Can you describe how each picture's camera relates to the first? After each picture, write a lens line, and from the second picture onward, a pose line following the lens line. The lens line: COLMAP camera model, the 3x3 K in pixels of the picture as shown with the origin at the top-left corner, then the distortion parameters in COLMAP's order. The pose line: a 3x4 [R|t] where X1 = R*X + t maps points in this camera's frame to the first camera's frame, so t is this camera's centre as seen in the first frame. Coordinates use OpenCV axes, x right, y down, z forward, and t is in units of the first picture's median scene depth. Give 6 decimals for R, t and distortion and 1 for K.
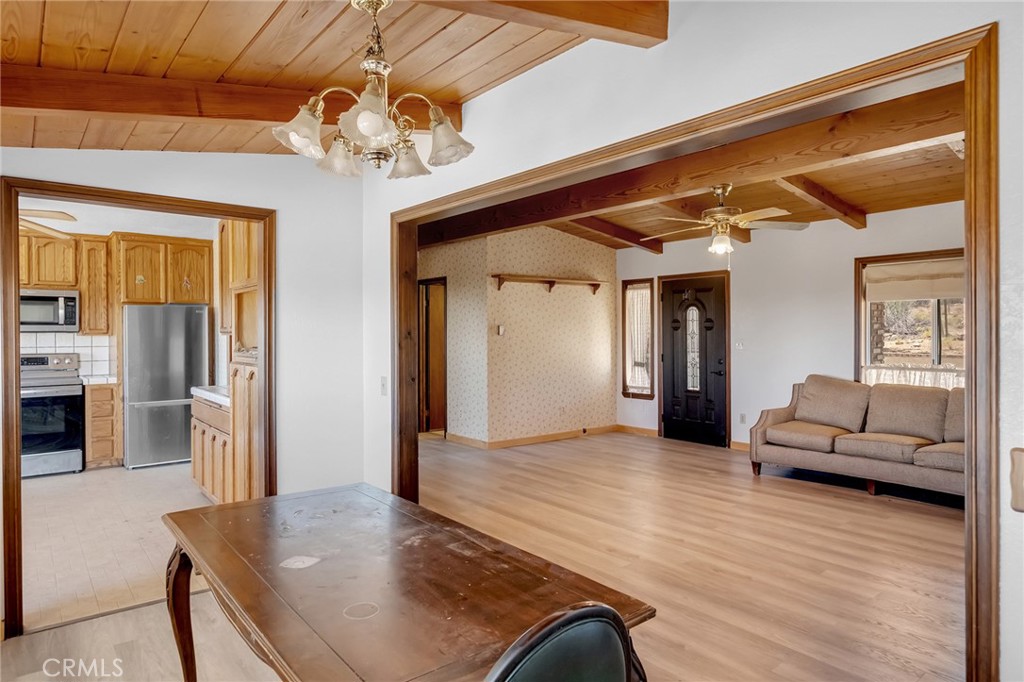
lens RADIAL K [[602.4, 0, 513.5], [0, 602.4, 330.0], [0, 0, 1]] dist [0.001510, 0.000697]
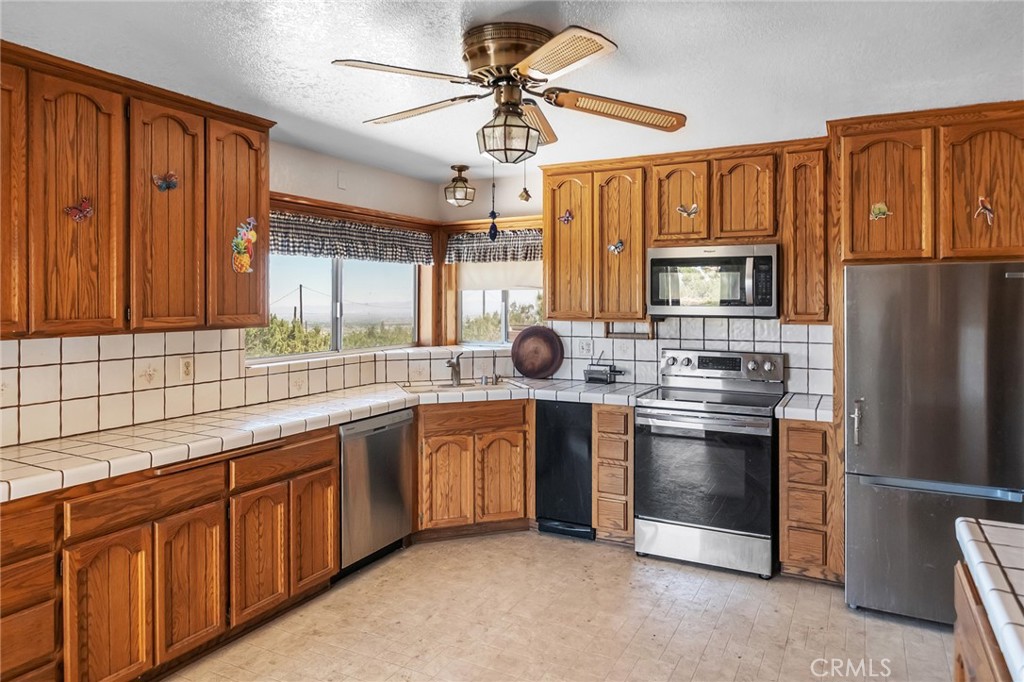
lens RADIAL K [[662.4, 0, 513.2], [0, 662.4, 298.0], [0, 0, 1]] dist [-0.000702, -0.000181]
pose [[0.389284, 0.002484, -0.921114, -0.251619], [-0.001001, 0.999997, 0.002274, -0.016325], [0.921117, 0.000036, 0.389285, 0.536182]]
